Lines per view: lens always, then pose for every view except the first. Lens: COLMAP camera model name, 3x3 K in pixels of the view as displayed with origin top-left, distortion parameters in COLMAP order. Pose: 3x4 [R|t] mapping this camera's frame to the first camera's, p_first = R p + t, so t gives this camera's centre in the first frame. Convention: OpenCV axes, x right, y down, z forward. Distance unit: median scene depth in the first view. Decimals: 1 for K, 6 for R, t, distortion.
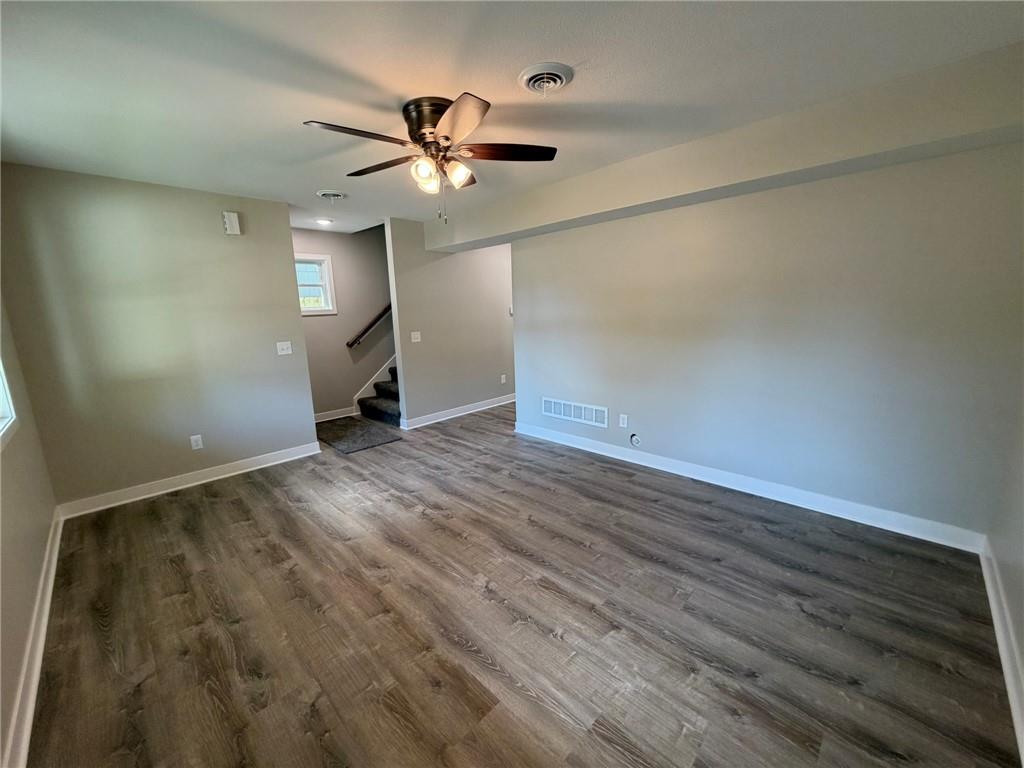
lens RADIAL K [[409.4, 0, 503.8], [0, 409.4, 382.4], [0, 0, 1]] dist [0.001125, 0.000314]
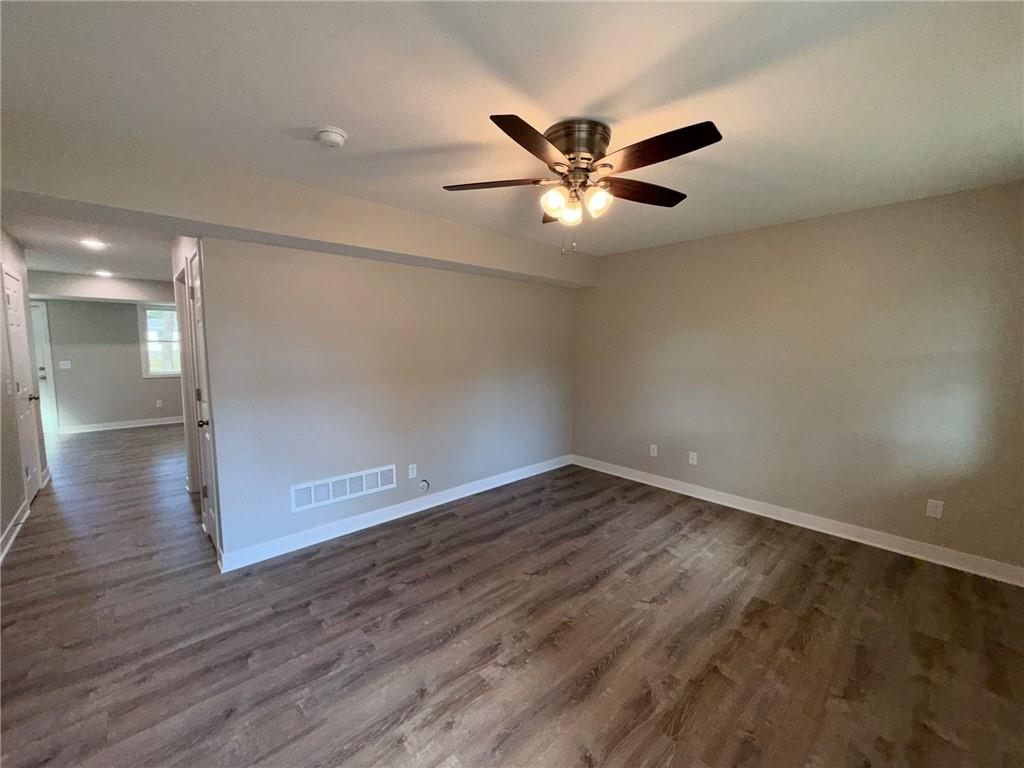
lens RADIAL K [[409.4, 0, 513.3], [0, 409.4, 382.0], [0, 0, 1]] dist [0.001125, 0.000314]
pose [[0.025140, -0.060903, 0.997827, -0.793077], [0.177049, 0.982635, 0.055515, -0.150604], [-0.983881, 0.175269, 0.035486, 0.864028]]
